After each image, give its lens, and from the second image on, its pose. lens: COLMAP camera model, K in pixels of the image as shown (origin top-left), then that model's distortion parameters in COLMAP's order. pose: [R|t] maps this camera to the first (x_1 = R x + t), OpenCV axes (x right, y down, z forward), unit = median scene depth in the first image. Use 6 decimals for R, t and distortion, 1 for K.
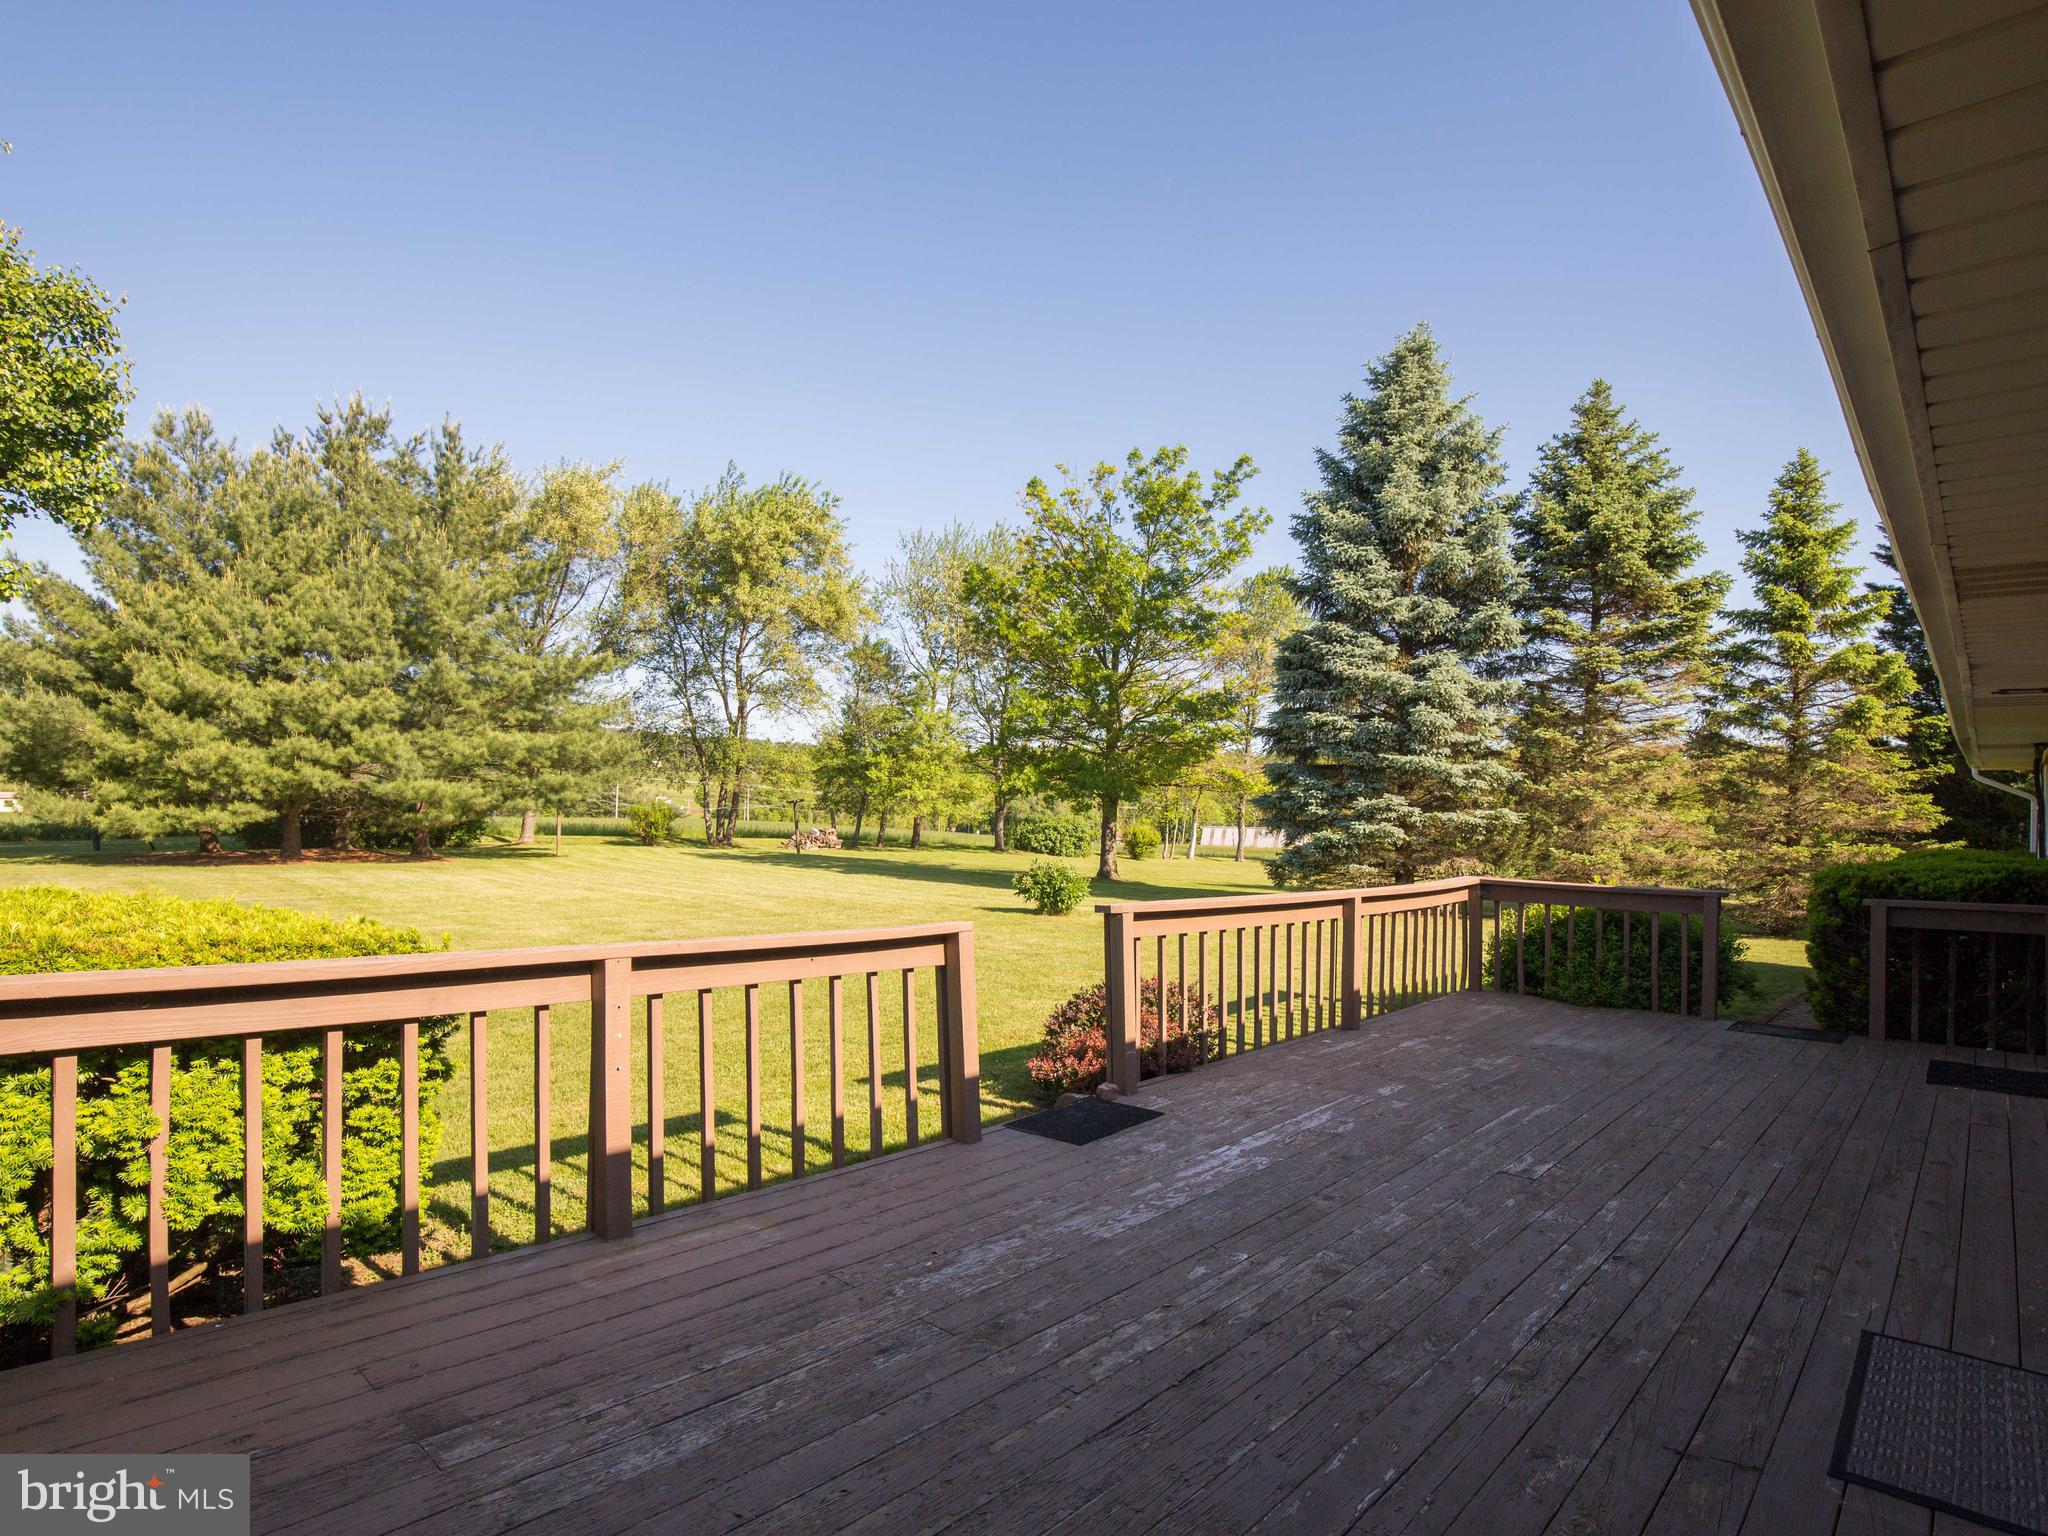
lens RADIAL K [[1079.2, 0, 1023.8], [0, 1079.2, 813.2], [0, 0, 1]] dist [-0.003533, -0.000933]
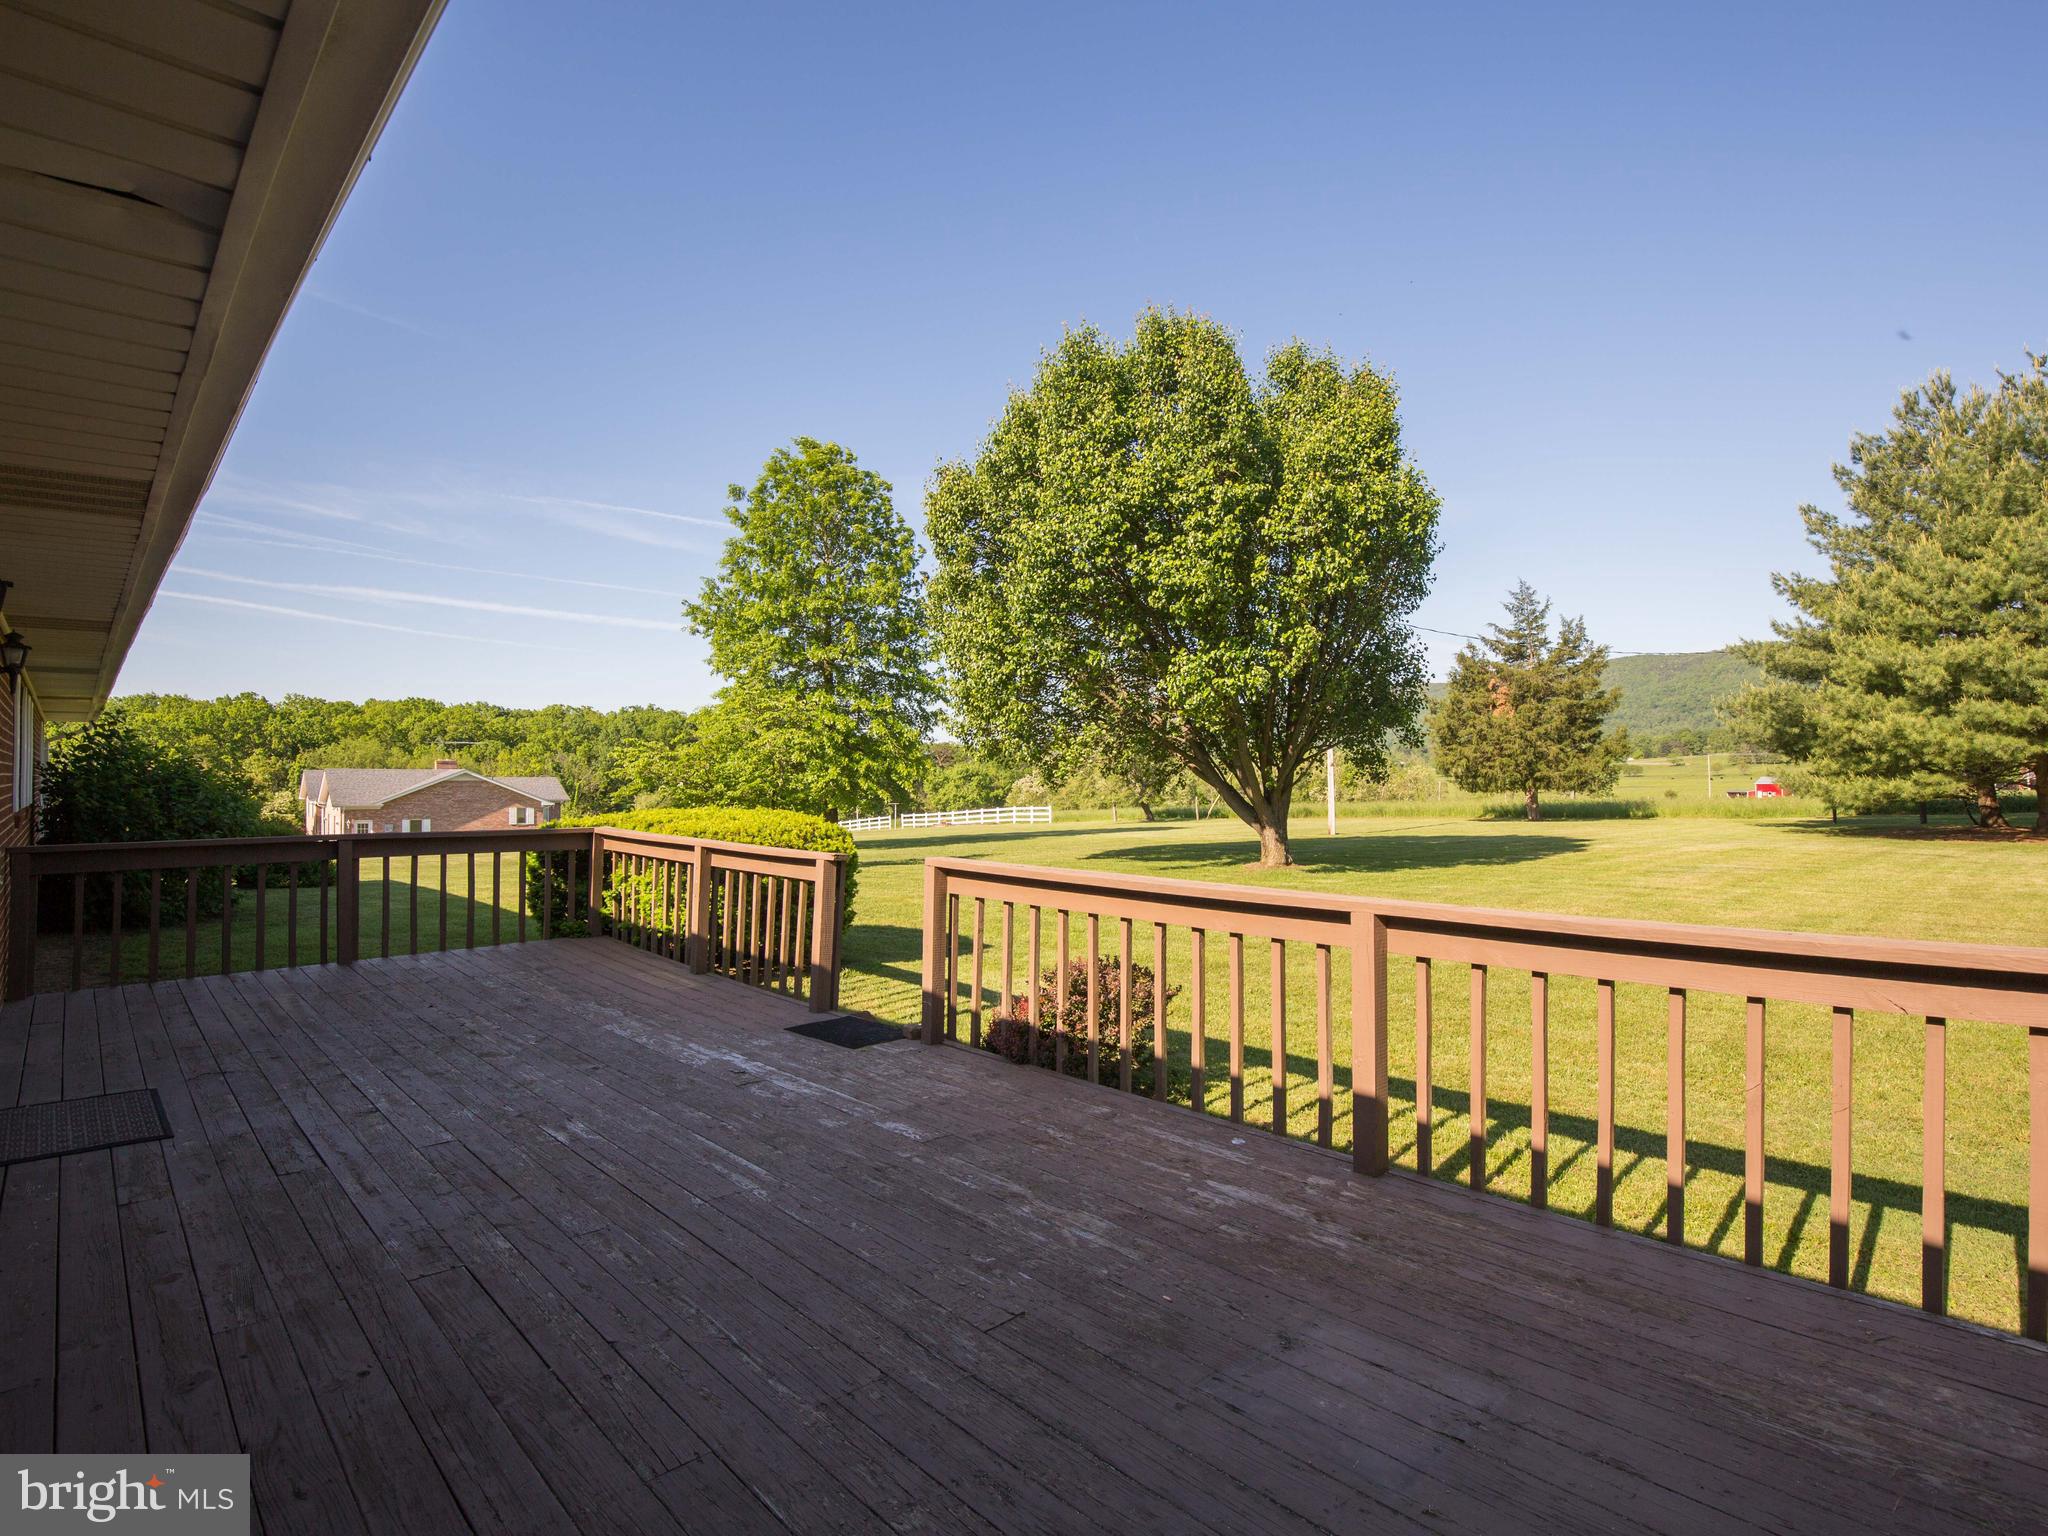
lens RADIAL K [[1061.5, 0, 1055.2], [0, 1061.5, 758.5], [0, 0, 1]] dist [-0.021071, 0.000419]
pose [[-0.080330, -0.043273, -0.995829, 1.050516], [0.011757, 0.998947, -0.044357, 0.035441], [0.996699, -0.015271, -0.079736, 1.151911]]
